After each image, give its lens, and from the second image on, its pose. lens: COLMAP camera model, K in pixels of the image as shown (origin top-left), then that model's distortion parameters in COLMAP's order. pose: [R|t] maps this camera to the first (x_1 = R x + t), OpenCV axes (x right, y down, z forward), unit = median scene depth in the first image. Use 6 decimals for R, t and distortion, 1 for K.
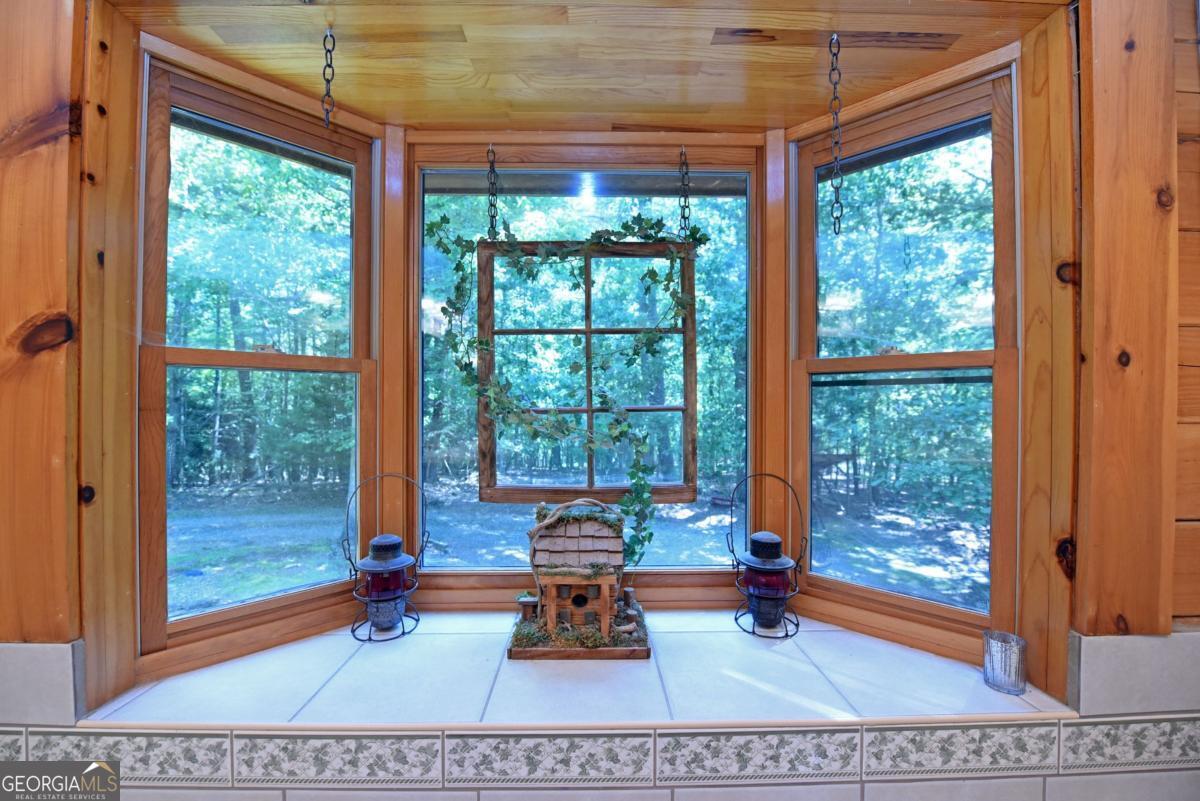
lens RADIAL K [[476.9, 0, 597.9], [0, 476.9, 405.0], [0, 0, 1]] dist [-0.019885, -0.000638]
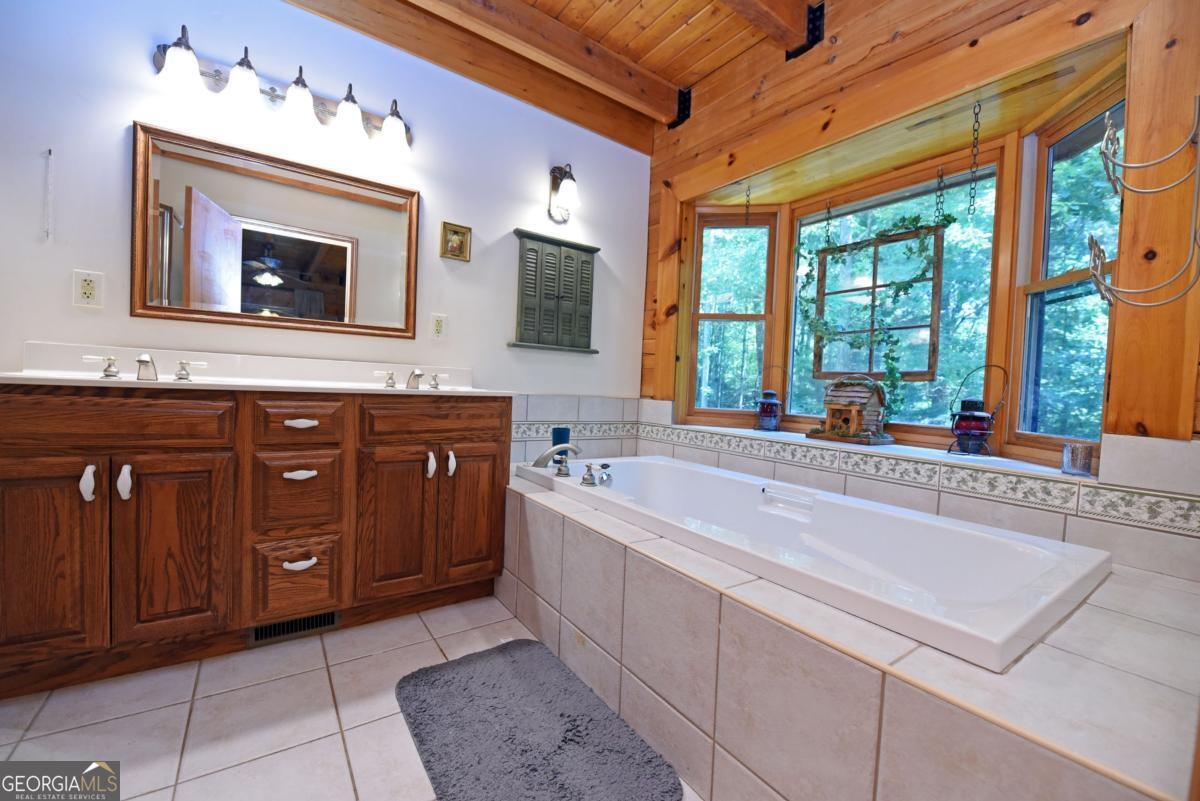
lens RADIAL K [[476.9, 0, 594.8], [0, 476.9, 399.9], [0, 0, 1]] dist [-0.019885, -0.000638]
pose [[0.554431, 0.049037, -0.830784, 1.398938], [-0.040381, 0.998672, 0.031998, 0.401755], [0.831250, 0.015808, 0.555675, -1.366109]]
